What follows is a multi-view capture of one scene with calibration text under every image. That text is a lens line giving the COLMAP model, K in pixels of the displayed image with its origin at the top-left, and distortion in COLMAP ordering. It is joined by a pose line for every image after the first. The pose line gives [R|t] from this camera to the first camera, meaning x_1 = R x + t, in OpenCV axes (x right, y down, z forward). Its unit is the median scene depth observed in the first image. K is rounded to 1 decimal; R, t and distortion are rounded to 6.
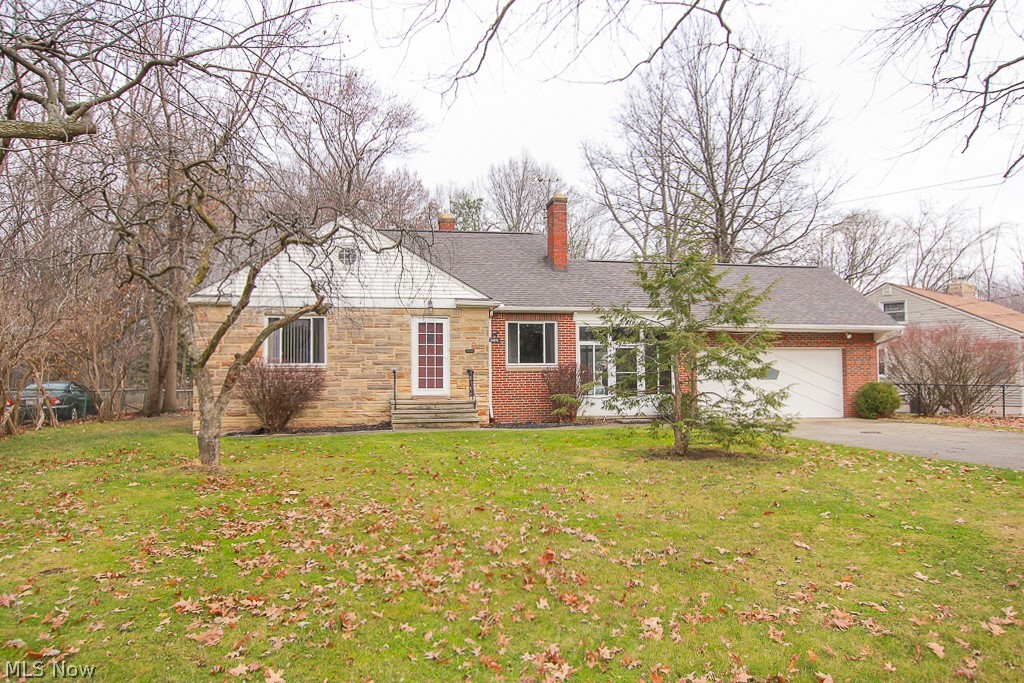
lens RADIAL K [[757.0, 0, 512.0], [0, 757.0, 341.5], [0, 0, 1]] dist [0.004688, 0.002540]
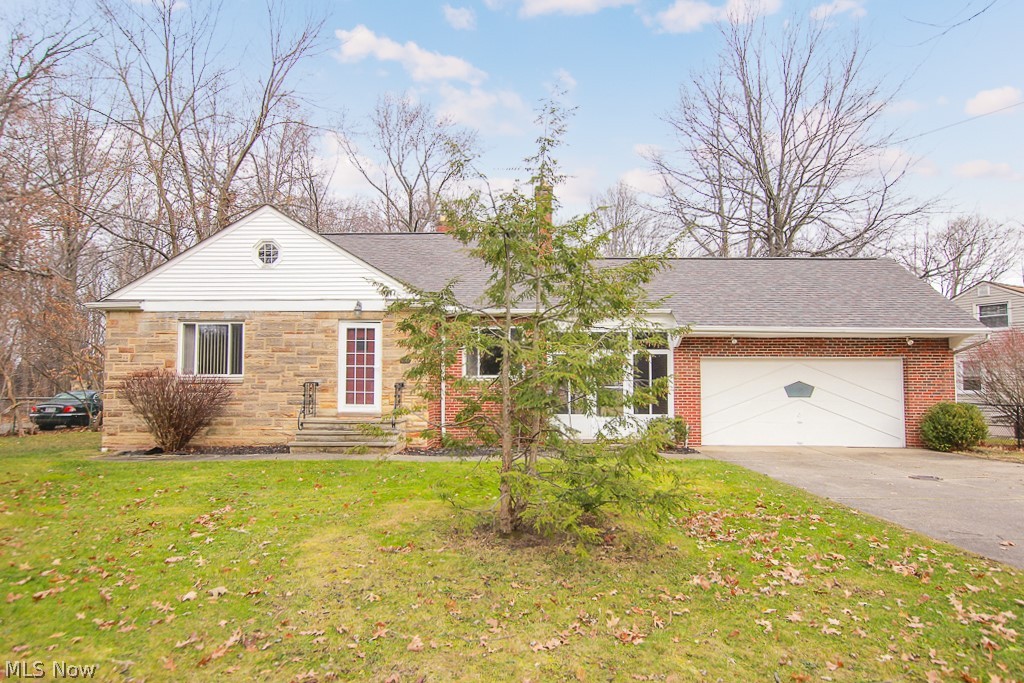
lens RADIAL K [[630.5, 0, 512.0], [0, 630.5, 341.5], [0, 0, 1]] dist [-0.000297, -0.000303]
pose [[0.976693, -0.005788, -0.214562, 0.215998], [0.001440, 0.999791, -0.020414, 0.005479], [0.214635, 0.019629, 0.976497, 0.333652]]
